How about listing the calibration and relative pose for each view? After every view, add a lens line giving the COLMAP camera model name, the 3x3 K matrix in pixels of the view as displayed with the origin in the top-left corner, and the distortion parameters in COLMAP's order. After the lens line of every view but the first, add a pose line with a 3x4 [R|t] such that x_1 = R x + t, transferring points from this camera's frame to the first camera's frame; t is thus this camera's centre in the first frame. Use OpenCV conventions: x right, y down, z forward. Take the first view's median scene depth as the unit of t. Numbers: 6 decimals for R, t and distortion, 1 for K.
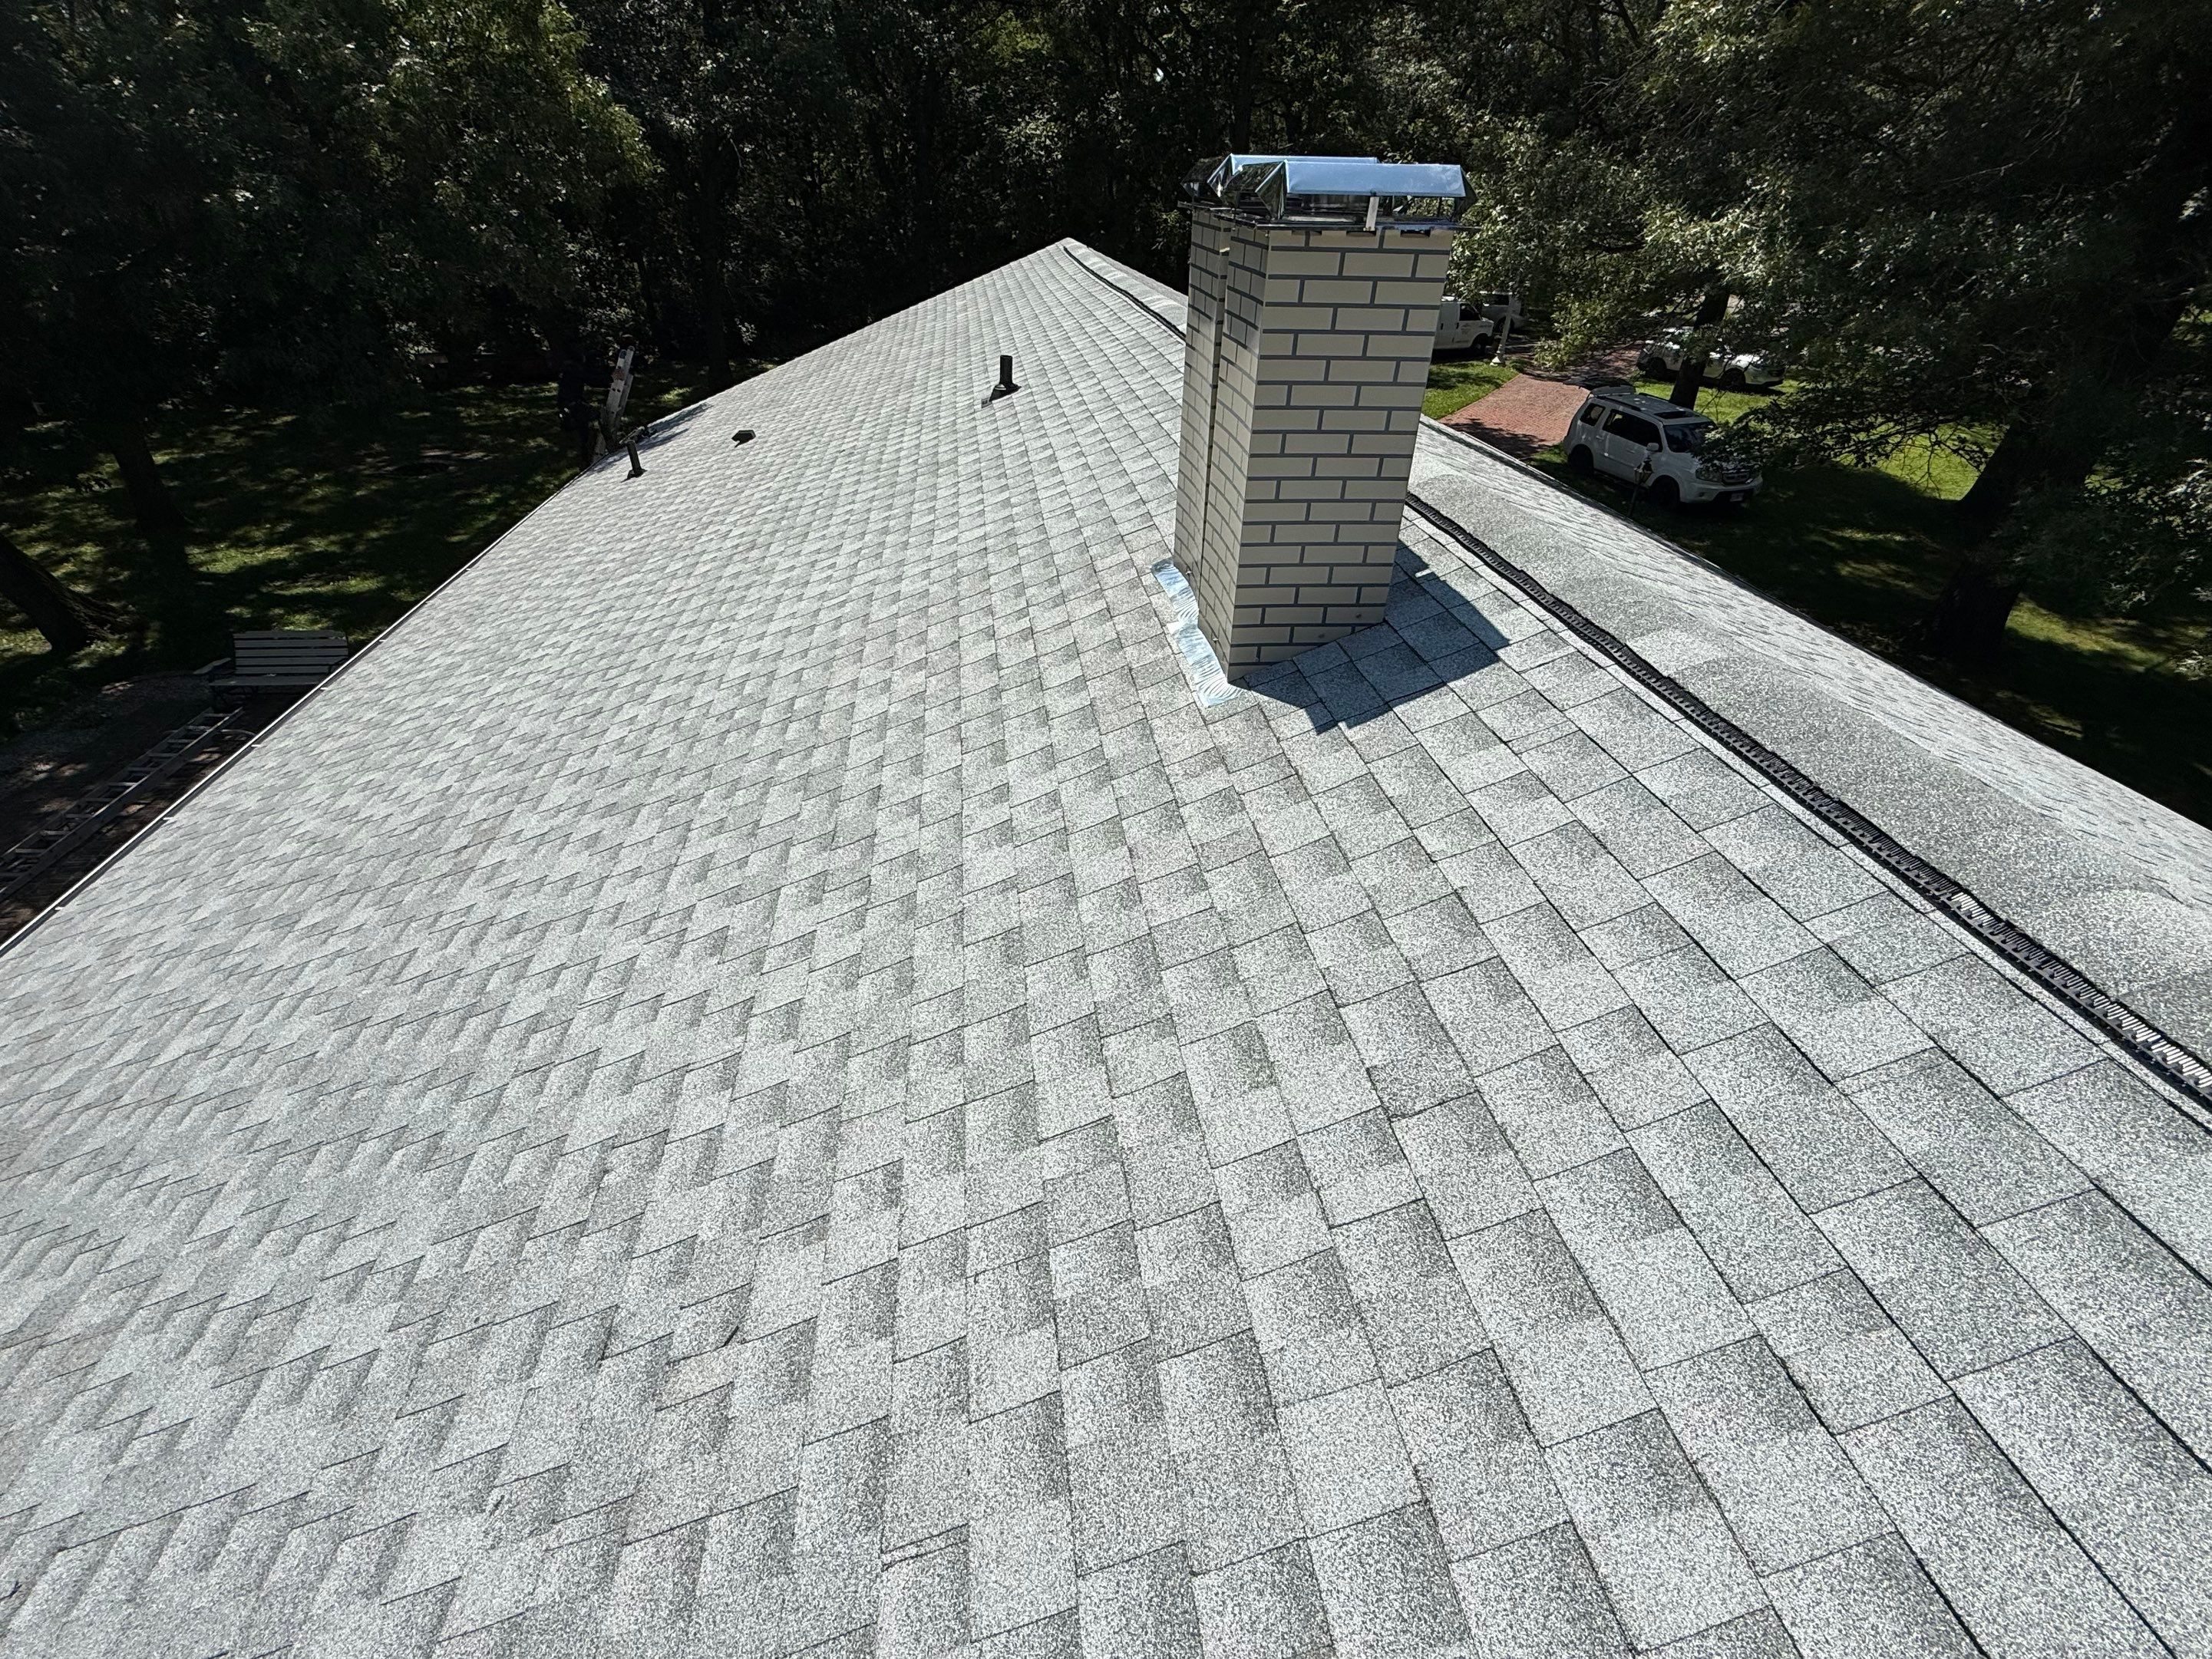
lens RADIAL K [[976.6, 0, 1106.0], [0, 976.6, 829.5], [0, 0, 1]] dist [0.001566, -0.000107]
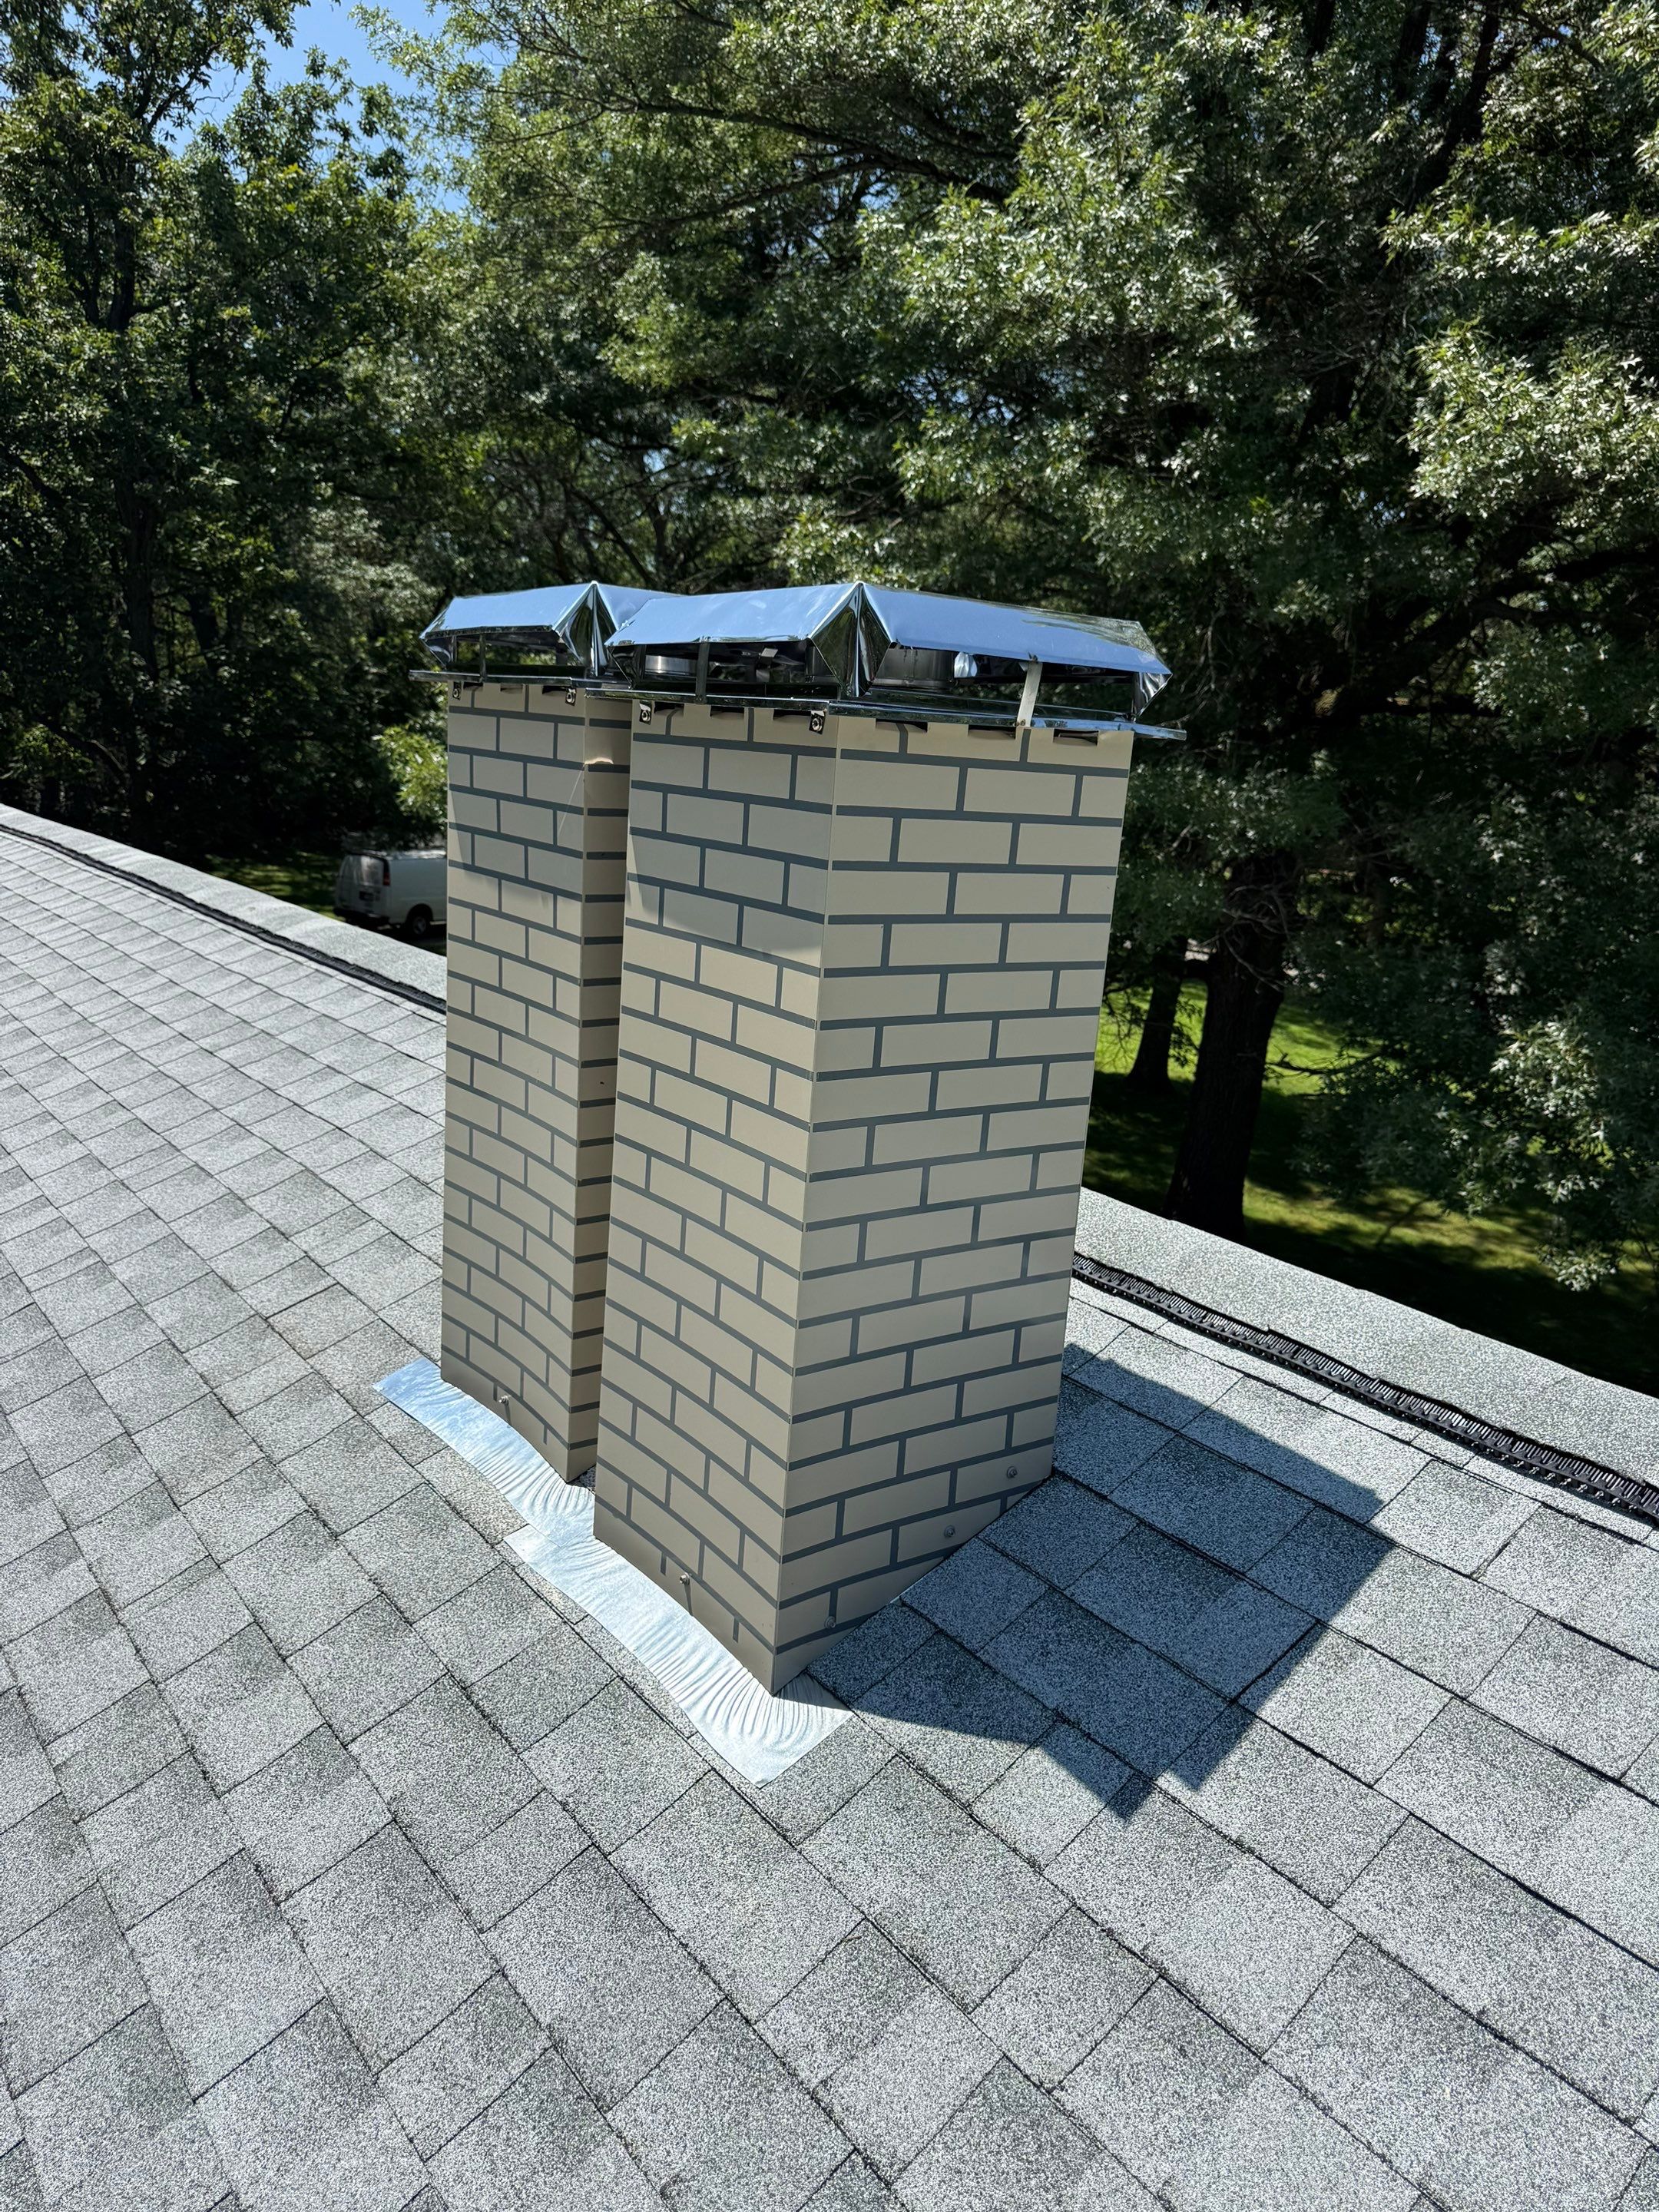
lens RADIAL K [[1545.0, 0, 824.3], [0, 1545.0, 1126.1], [0, 0, 1]] dist [0.038273, -0.052534]
pose [[0.864613, -0.083707, 0.495417, -0.160037], [0.236280, 0.937930, -0.253887, -0.205796], [-0.443414, 0.336571, 0.830725, 0.378318]]
